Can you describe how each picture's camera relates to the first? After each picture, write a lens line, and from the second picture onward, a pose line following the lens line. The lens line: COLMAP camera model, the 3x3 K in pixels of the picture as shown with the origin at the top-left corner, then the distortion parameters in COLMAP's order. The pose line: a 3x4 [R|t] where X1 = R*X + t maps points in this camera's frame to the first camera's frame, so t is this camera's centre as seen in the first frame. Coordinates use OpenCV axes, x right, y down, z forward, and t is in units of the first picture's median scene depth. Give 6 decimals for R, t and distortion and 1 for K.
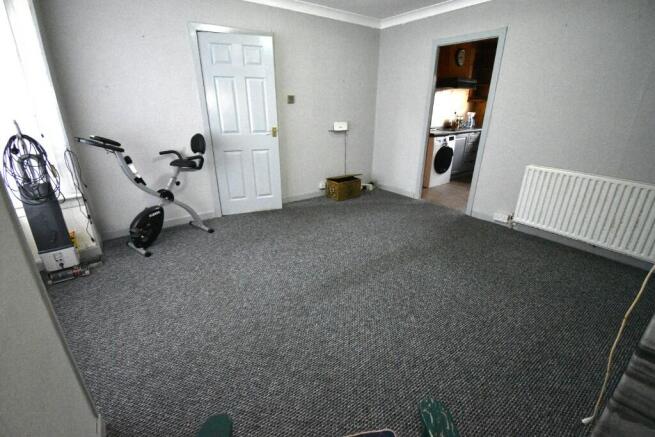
lens RADIAL K [[288.8, 0, 328.7], [0, 288.8, 216.3], [0, 0, 1]] dist [-0.002256, -0.010101]
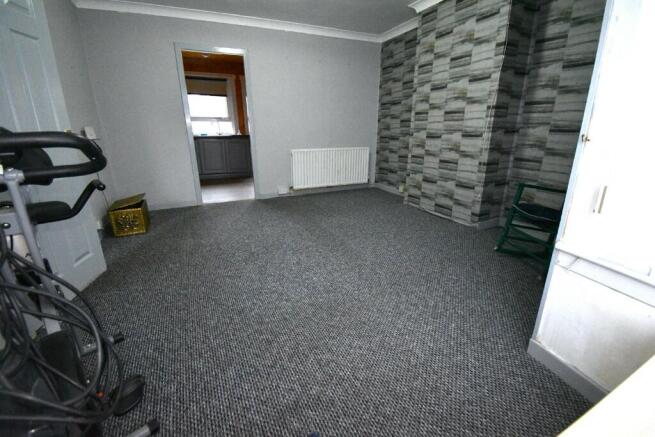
lens RADIAL K [[288.8, 0, 325.4], [0, 288.8, 215.9], [0, 0, 1]] dist [-0.002256, -0.010101]
pose [[0.192616, -0.291709, 0.936912, -0.780497], [0.355371, 0.910716, 0.210494, -0.119323], [-0.914664, 0.292407, 0.279083, 0.526025]]
